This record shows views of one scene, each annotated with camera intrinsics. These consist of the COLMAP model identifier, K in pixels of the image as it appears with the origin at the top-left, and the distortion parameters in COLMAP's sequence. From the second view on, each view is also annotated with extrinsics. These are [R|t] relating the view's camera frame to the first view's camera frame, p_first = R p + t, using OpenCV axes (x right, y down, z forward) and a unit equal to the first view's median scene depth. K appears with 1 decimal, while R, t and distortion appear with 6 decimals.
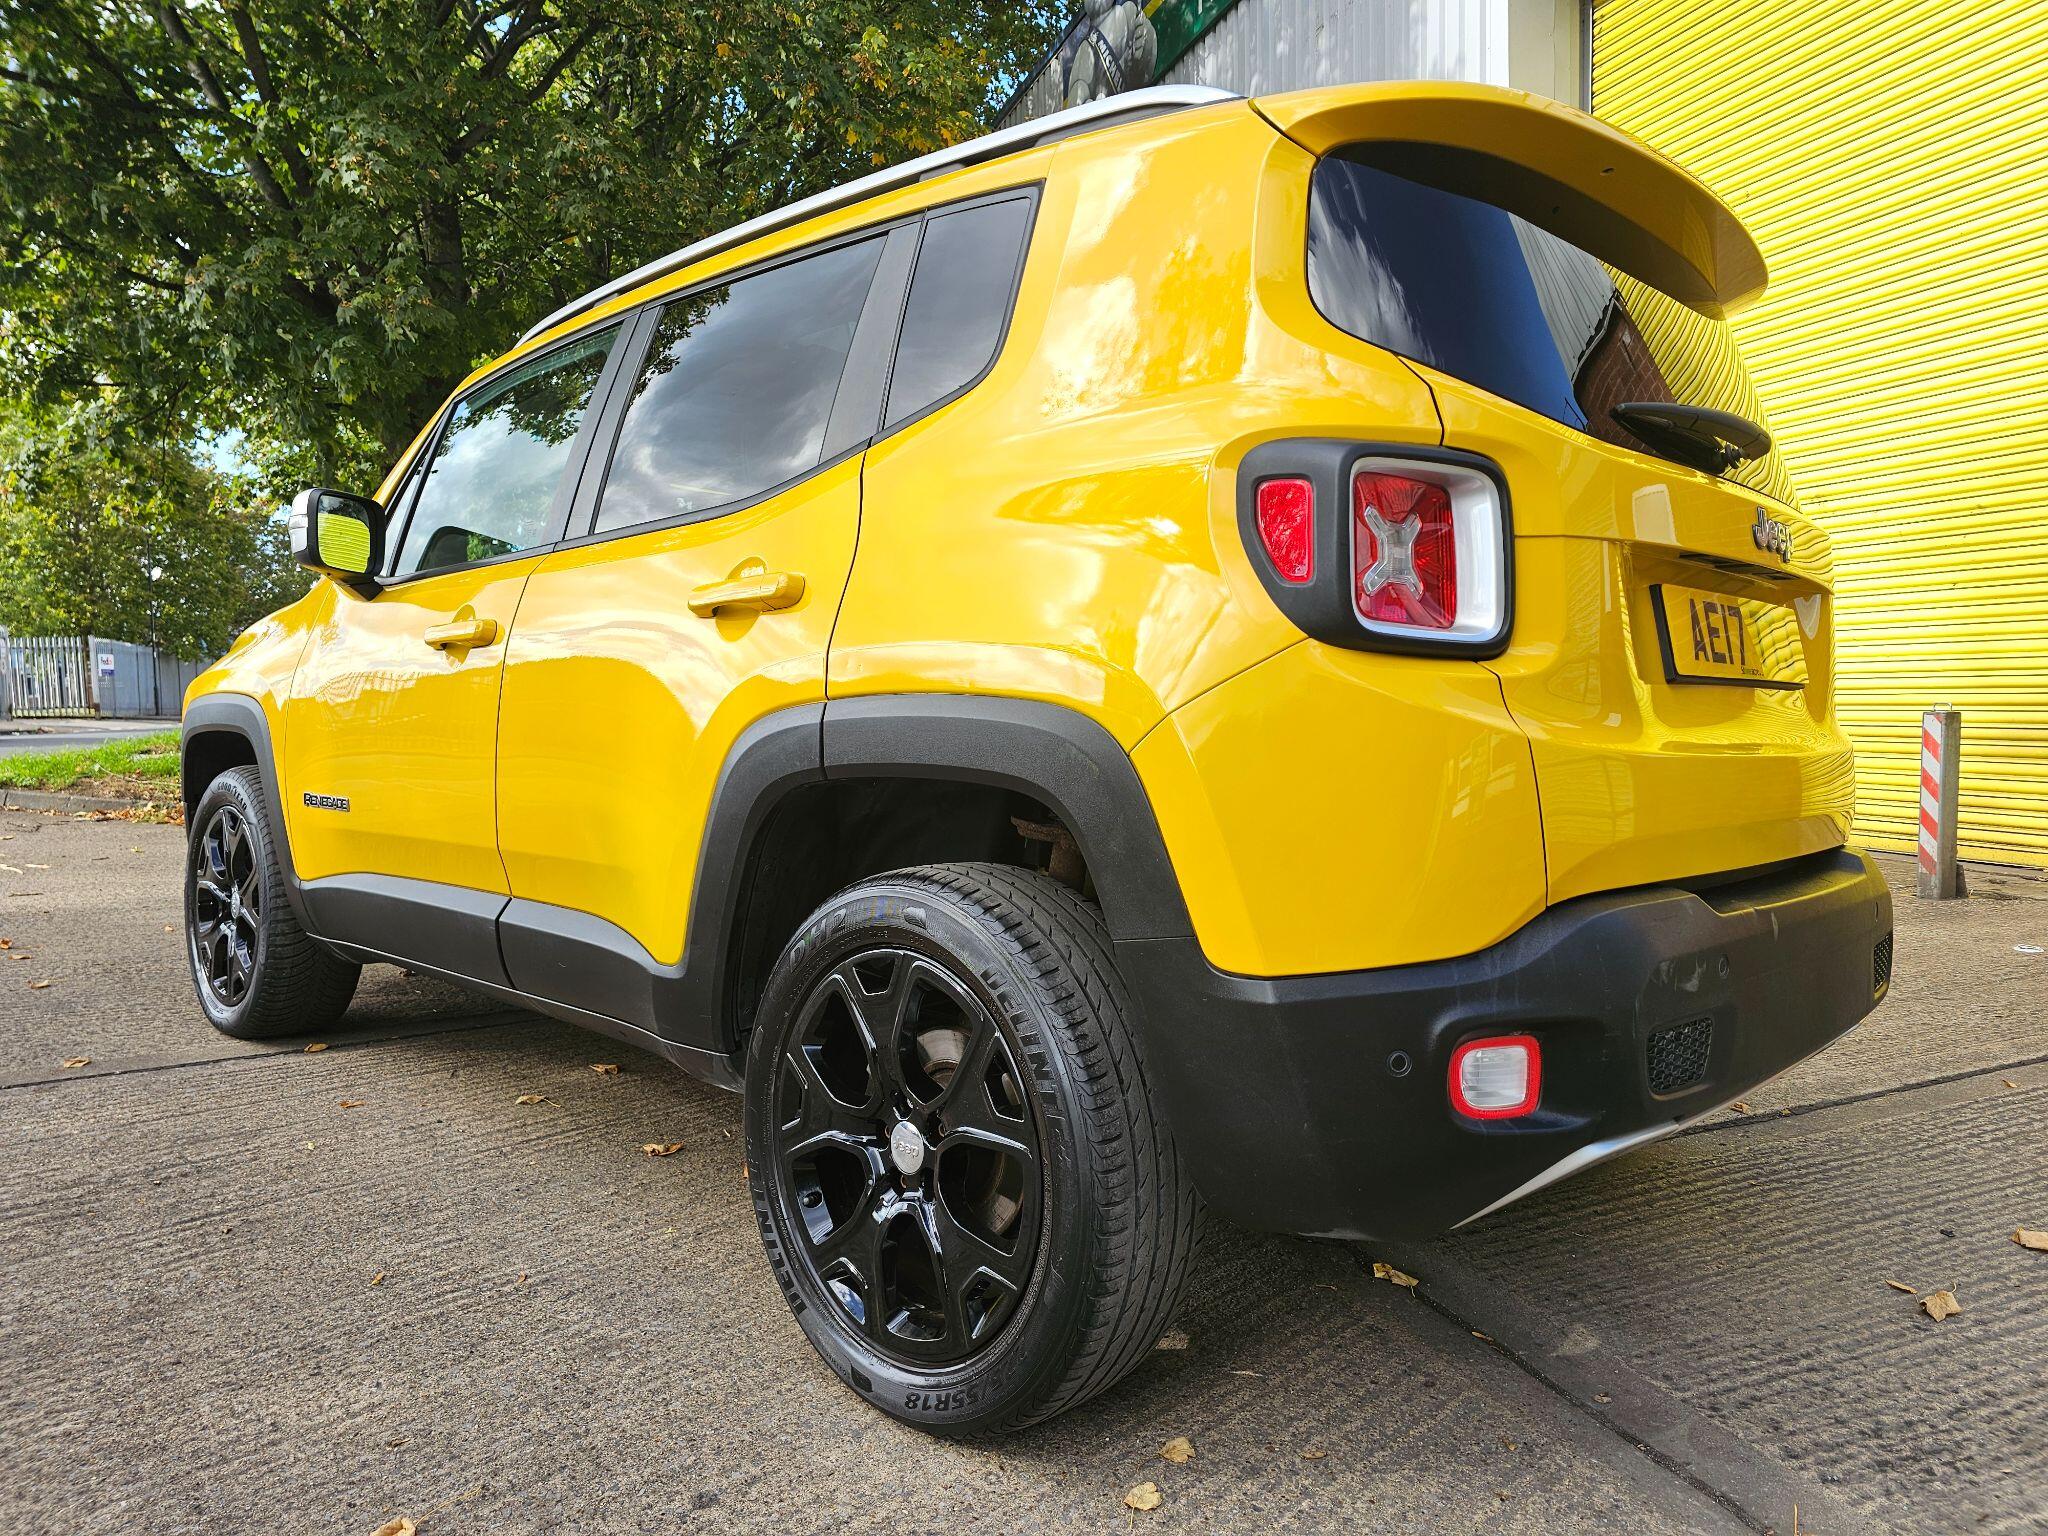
lens RADIAL K [[1375.7, 0, 1038.6], [0, 1375.7, 754.9], [0, 0, 1]] dist [0.035700, -0.022936]
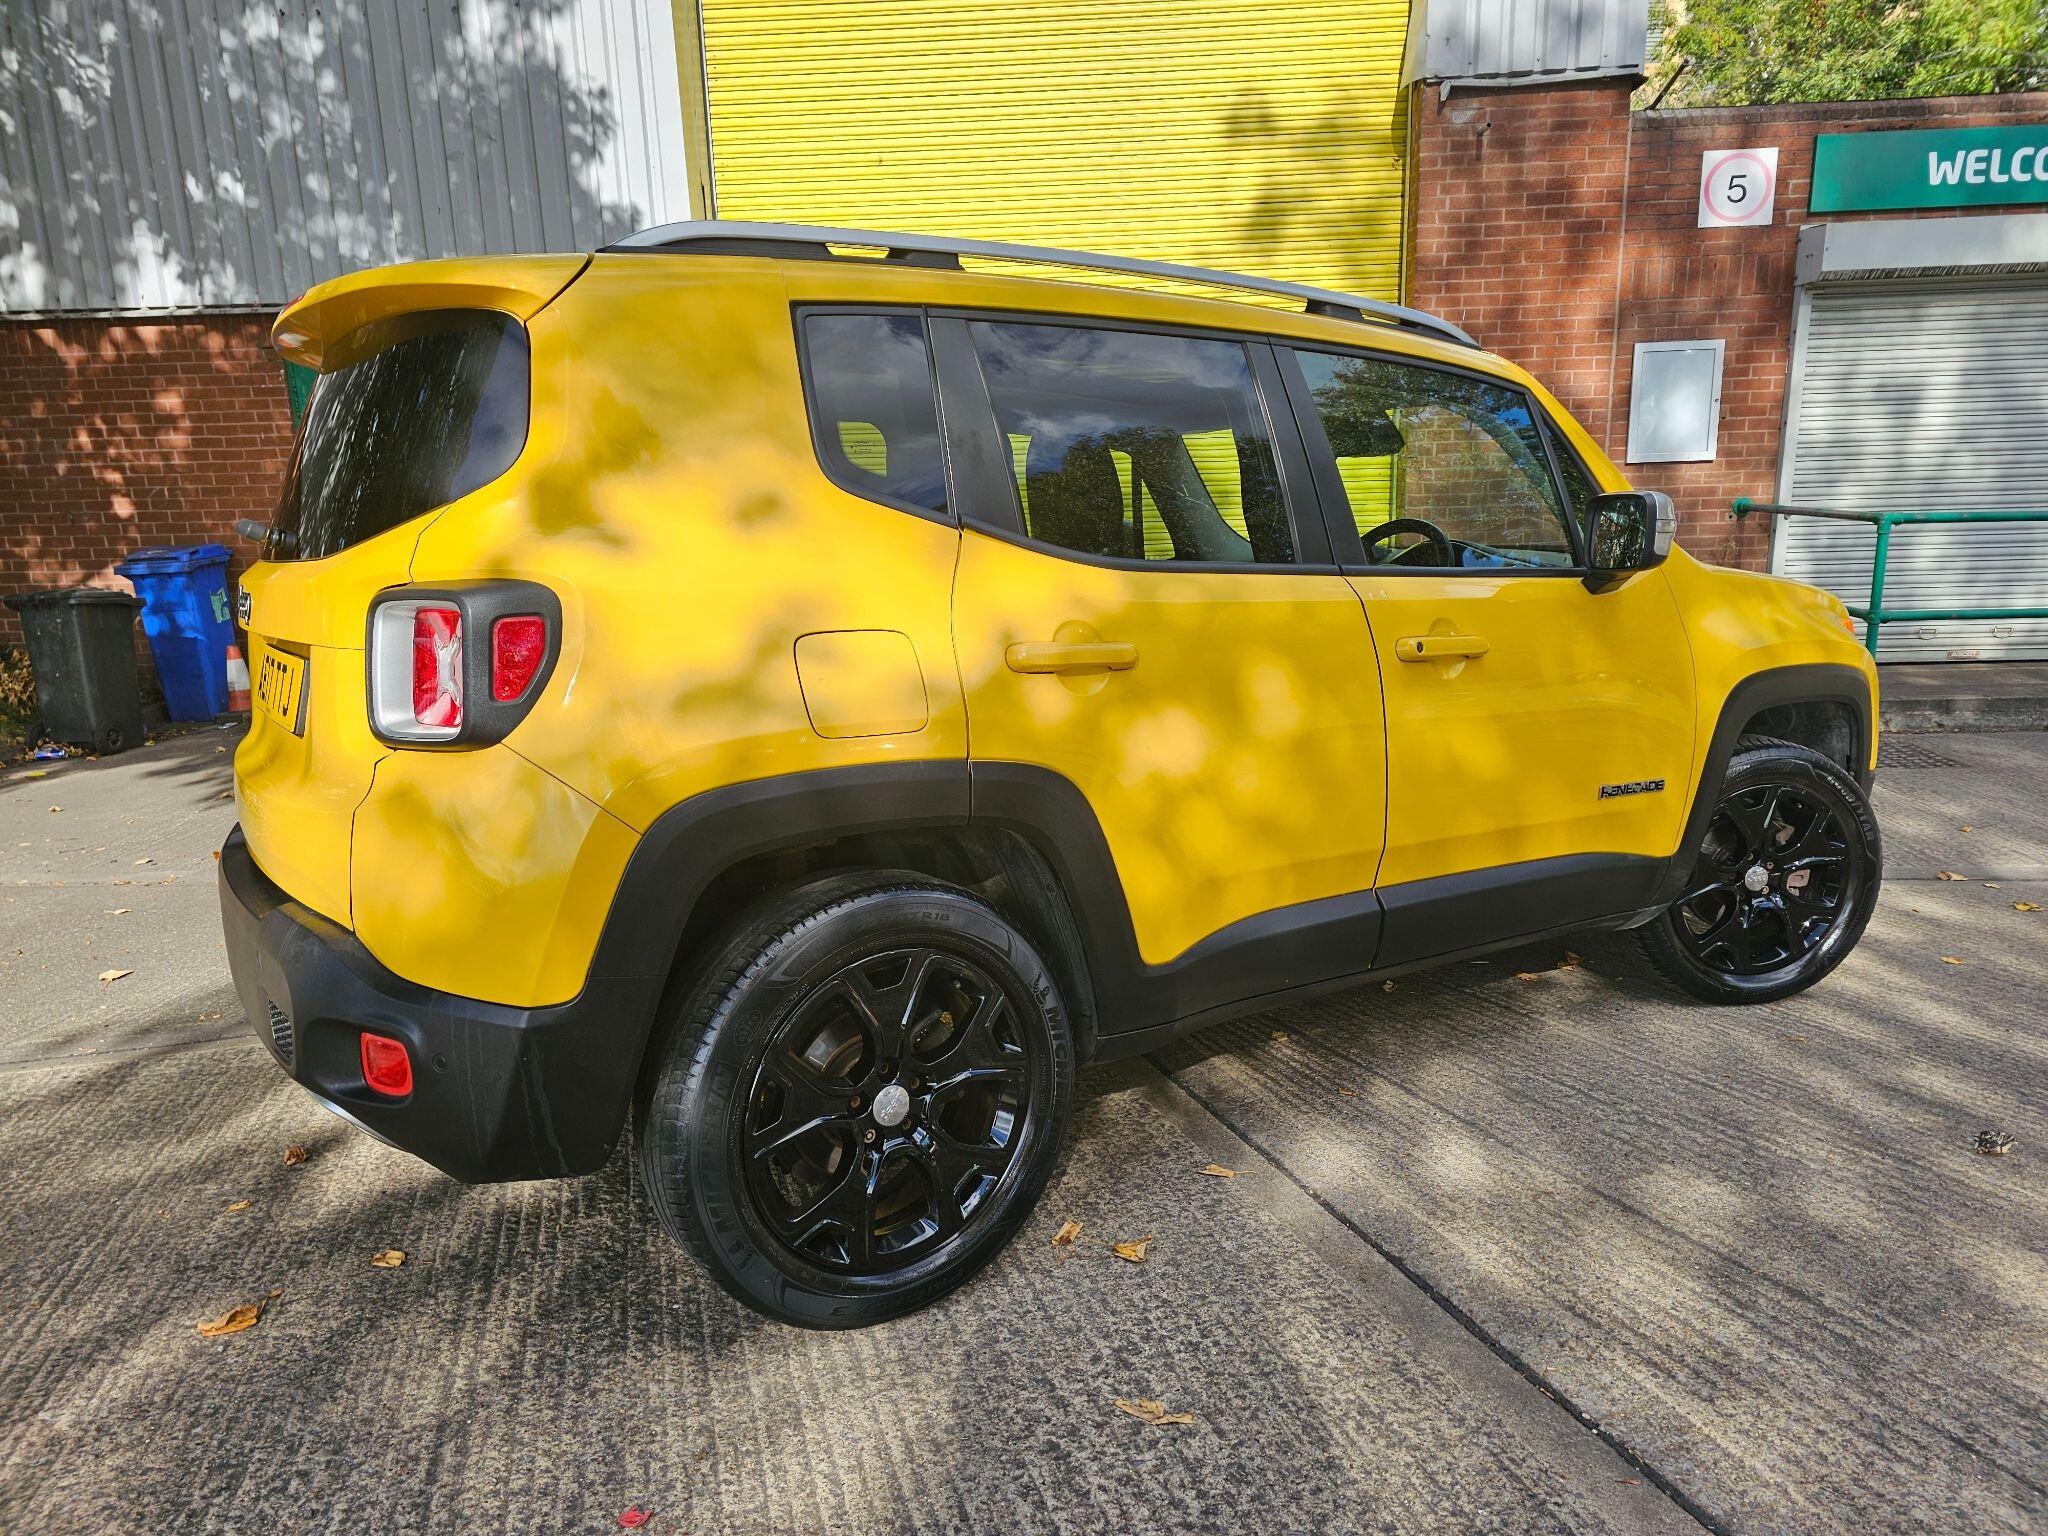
lens RADIAL K [[1375.7, 0, 1024.8], [0, 1375.7, 763.5], [0, 0, 1]] dist [0.035700, -0.022936]
pose [[0.402488, -0.189094, 0.895682, -2.240814], [0.062404, 0.981825, 0.179238, -0.272591], [-0.913296, -0.016247, 0.406973, 1.198759]]
